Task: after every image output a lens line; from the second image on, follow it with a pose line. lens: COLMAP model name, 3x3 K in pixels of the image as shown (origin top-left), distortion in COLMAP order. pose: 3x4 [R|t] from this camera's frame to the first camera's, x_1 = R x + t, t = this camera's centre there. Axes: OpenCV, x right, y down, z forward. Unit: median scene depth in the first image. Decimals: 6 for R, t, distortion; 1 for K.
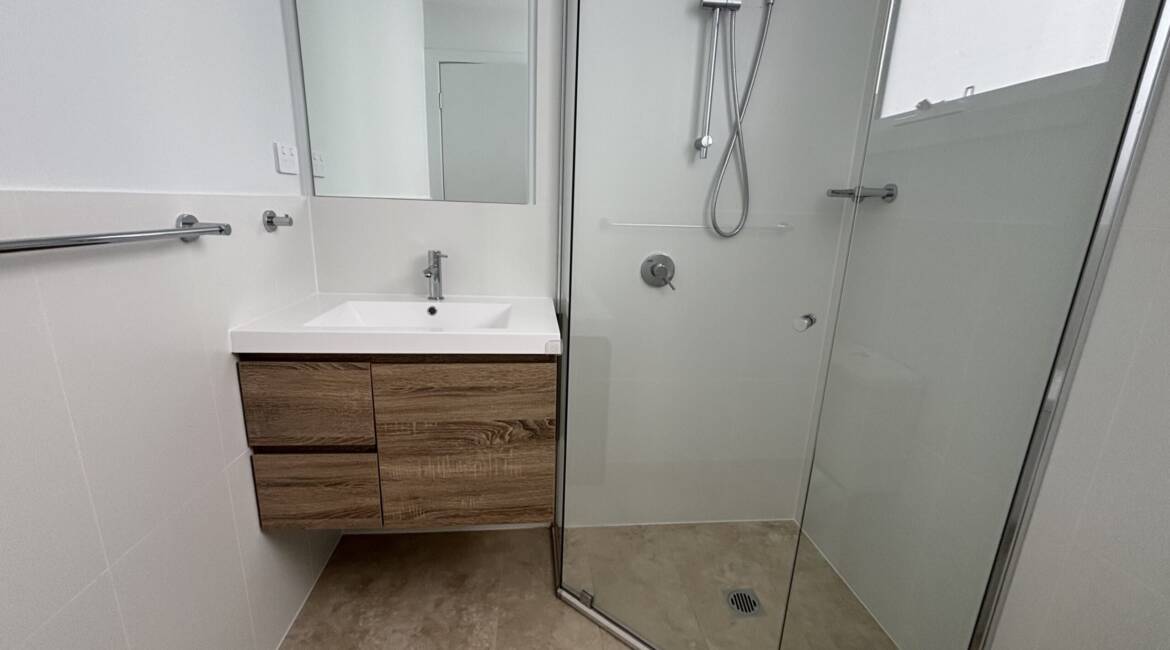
lens RADIAL K [[467.3, 0, 585.0], [0, 467.3, 322.2], [0, 0, 1]] dist [-0.002344, -0.000178]
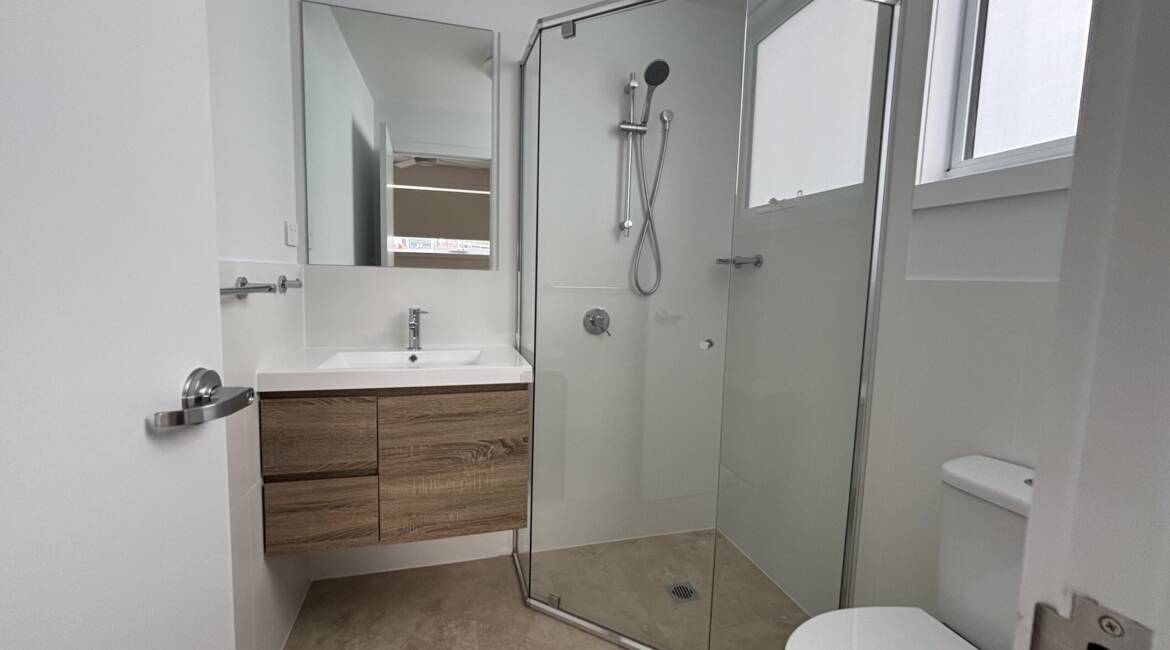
lens RADIAL K [[467.3, 0, 585.0], [0, 467.3, 322.2], [0, 0, 1]] dist [-0.002344, -0.000178]
pose [[0.983724, -0.025067, 0.177927, -0.116124], [0.051005, 0.988444, -0.142745, 0.082310], [-0.172292, 0.149497, 0.973635, -0.259605]]
